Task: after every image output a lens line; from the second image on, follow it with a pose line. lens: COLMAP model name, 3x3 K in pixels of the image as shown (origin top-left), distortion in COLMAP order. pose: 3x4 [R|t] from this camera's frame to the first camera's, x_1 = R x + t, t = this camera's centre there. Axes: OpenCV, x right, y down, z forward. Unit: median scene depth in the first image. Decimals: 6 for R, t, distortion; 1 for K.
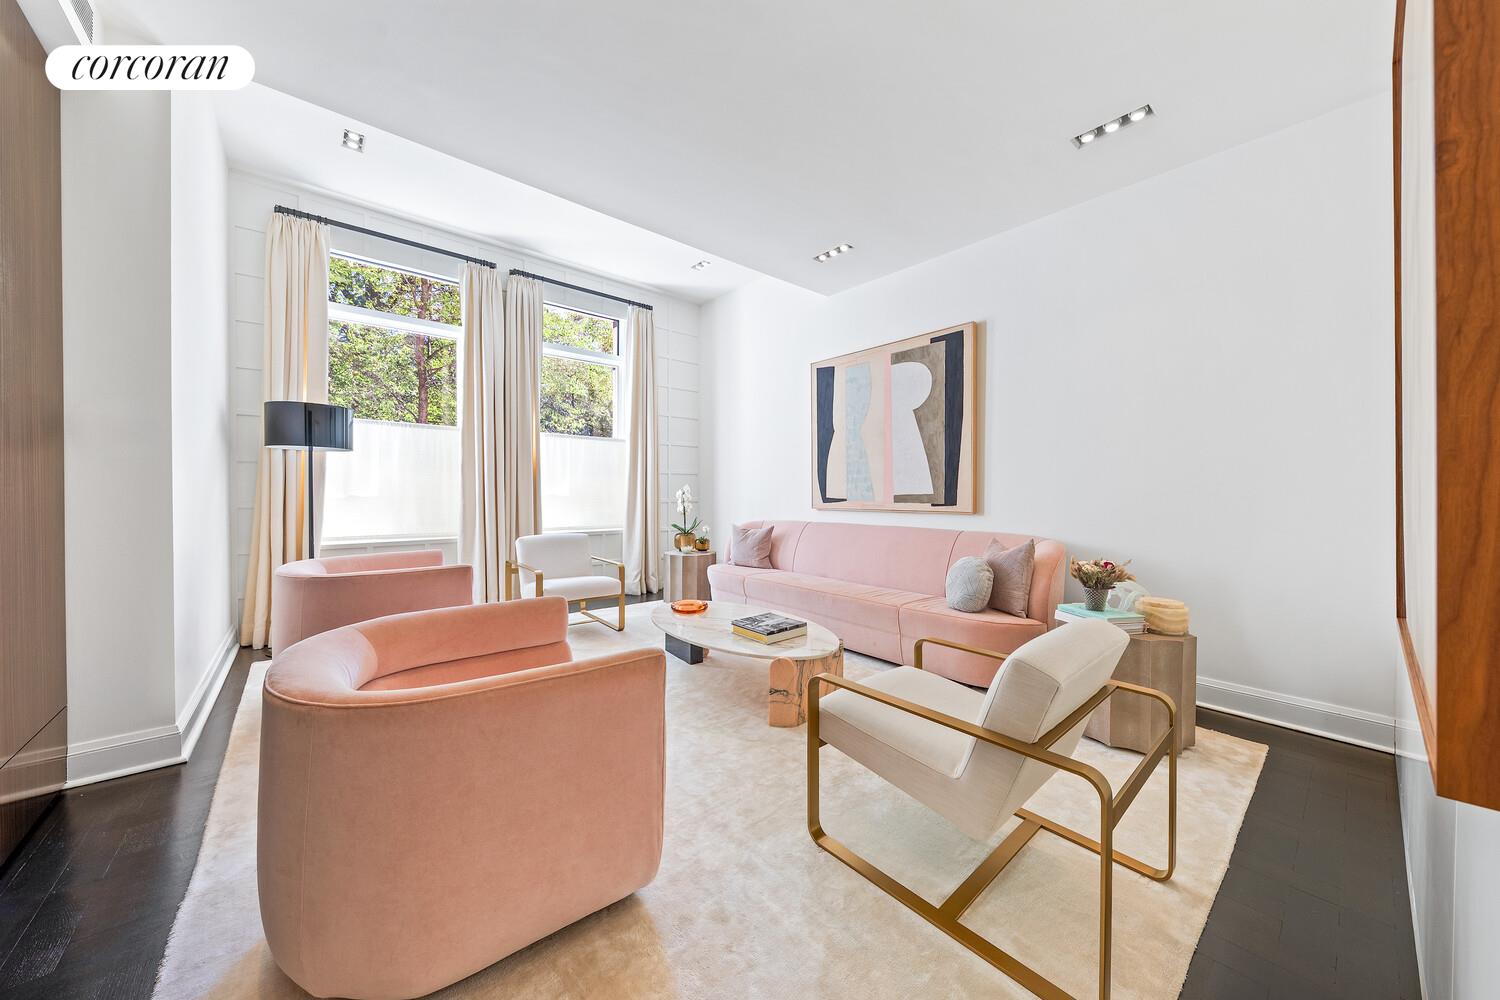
lens RADIAL K [[519.9, 0, 750.0], [0, 519.9, 500.0], [0, 0, 1]] dist [0.000747, 0.000007]
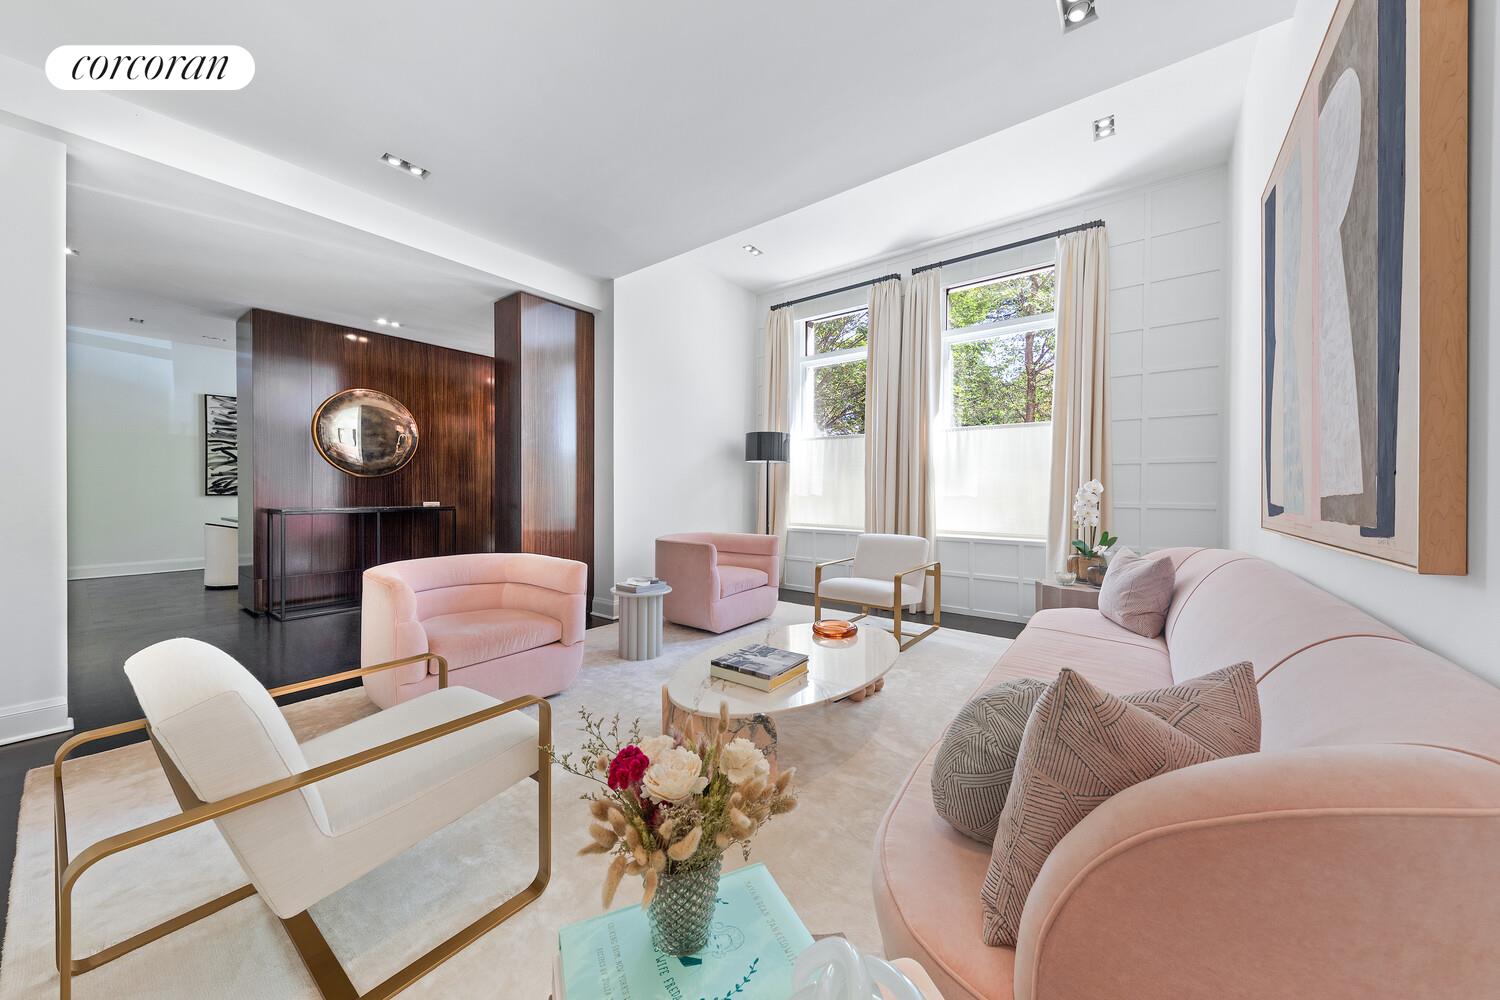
lens RADIAL K [[515.4, 0, 750.0], [0, 515.4, 500.0], [0, 0, 1]] dist [0.000753, 0.000041]
pose [[0.221755, 0.014665, -0.974992, 0.482658], [-0.004790, 0.999891, 0.013950, -0.009469], [0.975091, 0.001576, 0.221801, 0.496491]]
